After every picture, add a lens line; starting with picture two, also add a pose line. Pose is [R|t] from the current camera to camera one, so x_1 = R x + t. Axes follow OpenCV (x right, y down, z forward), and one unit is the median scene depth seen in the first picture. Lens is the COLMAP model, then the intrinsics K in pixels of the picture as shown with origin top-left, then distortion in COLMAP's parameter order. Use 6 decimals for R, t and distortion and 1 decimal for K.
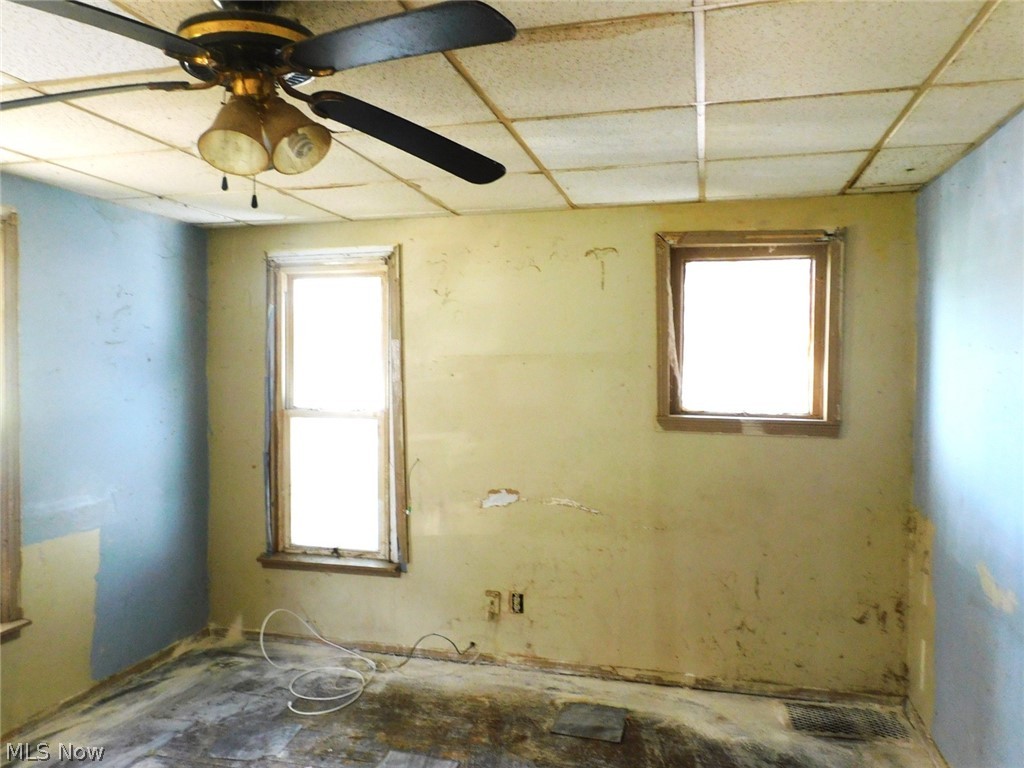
lens RADIAL K [[736.4, 0, 513.1], [0, 736.4, 386.4], [0, 0, 1]] dist [-0.002008, 0.002450]
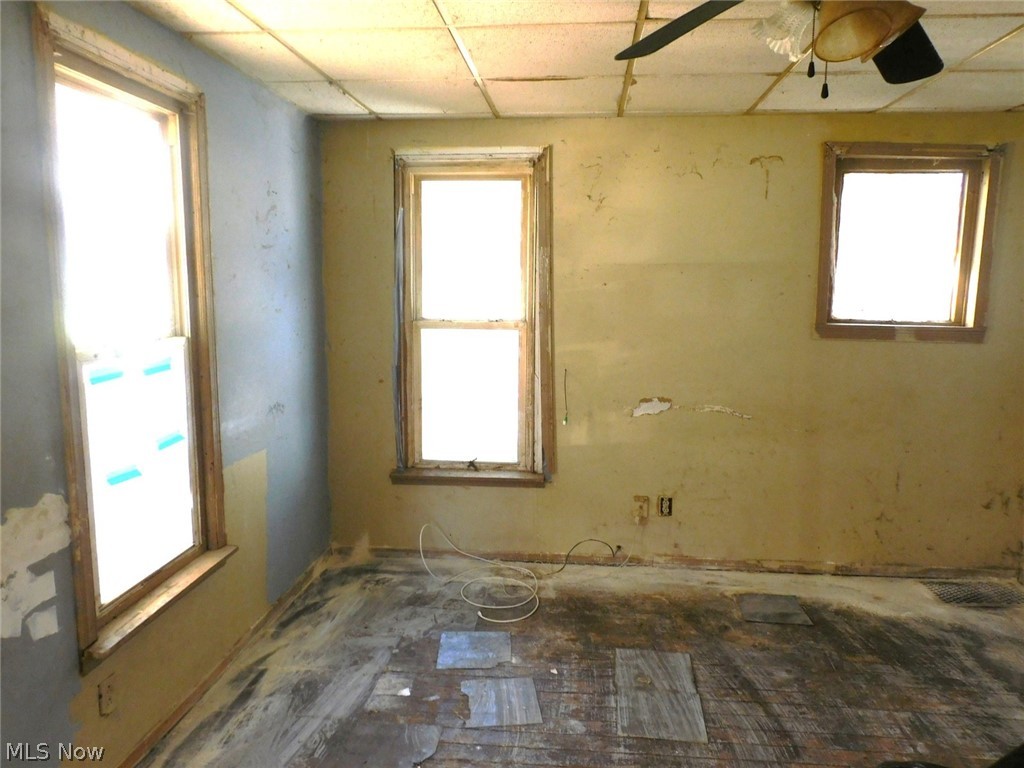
lens RADIAL K [[736.4, 0, 514.2], [0, 736.4, 387.2], [0, 0, 1]] dist [-0.002008, 0.002450]
pose [[0.986299, -0.020059, 0.163745, -0.389999], [0.000937, 0.993245, 0.116033, 0.007532], [-0.164966, -0.114290, 0.979655, 0.041274]]
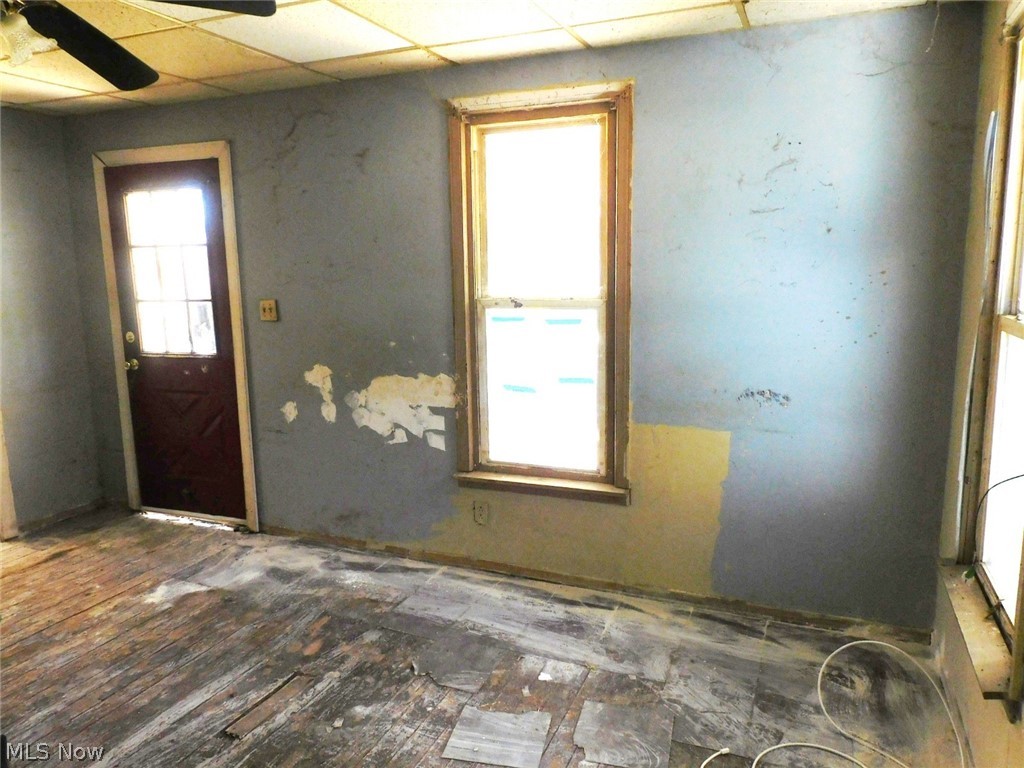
lens RADIAL K [[736.4, 0, 511.9], [0, 736.4, 379.6], [0, 0, 1]] dist [-0.002008, 0.002450]
pose [[-0.142340, 0.164284, -0.976089, 0.301512], [-0.007667, 0.985917, 0.167057, -0.010067], [0.989788, 0.031263, -0.139076, 0.836488]]
